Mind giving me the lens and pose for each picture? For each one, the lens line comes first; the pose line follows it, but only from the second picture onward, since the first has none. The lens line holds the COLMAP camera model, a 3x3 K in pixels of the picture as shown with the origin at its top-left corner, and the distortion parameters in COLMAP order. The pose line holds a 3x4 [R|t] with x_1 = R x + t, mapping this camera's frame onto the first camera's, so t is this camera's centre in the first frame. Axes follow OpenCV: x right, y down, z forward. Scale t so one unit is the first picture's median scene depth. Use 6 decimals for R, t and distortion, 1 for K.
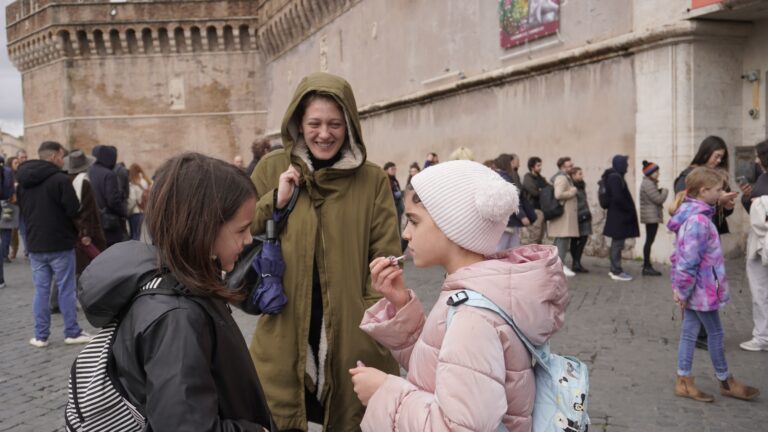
lens RADIAL K [[728.5, 0, 384.0], [0, 728.5, 216.0], [0, 0, 1]] dist [-0.005268, -0.002195]
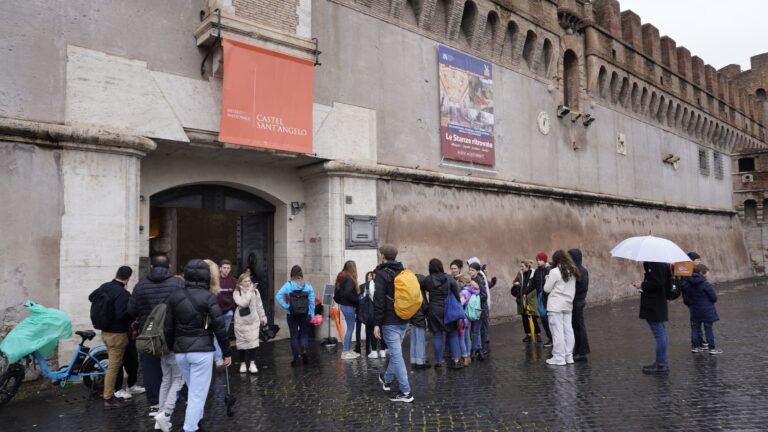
lens RADIAL K [[512.2, 0, 384.0], [0, 512.2, 216.0], [0, 0, 1]] dist [-0.046592, 0.029104]
pose [[-0.340759, 0.107993, 0.933928, -0.293973], [0.089793, 0.992578, -0.082012, -0.047442], [-0.935853, 0.055914, -0.347927, 0.712569]]
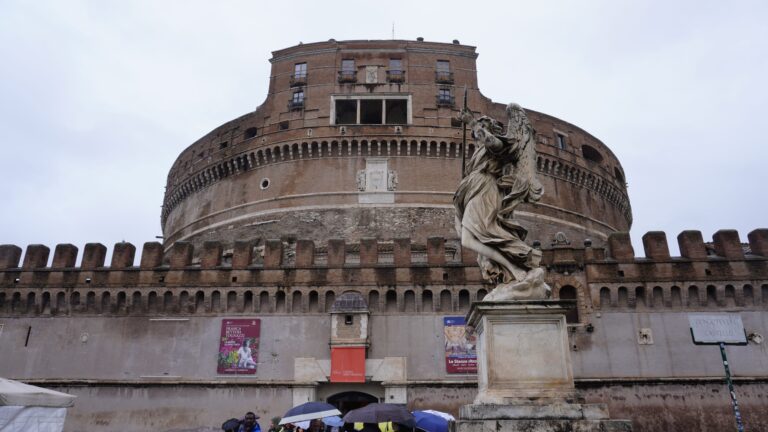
lens RADIAL K [[512.2, 0, 384.0], [0, 512.2, 216.0], [0, 0, 1]] dist [-0.046592, 0.029104]
pose [[0.424567, 0.354606, 0.833065, -1.341834], [0.044191, 0.910898, -0.410258, 0.019317], [-0.904318, 0.210996, 0.371067, -0.285674]]
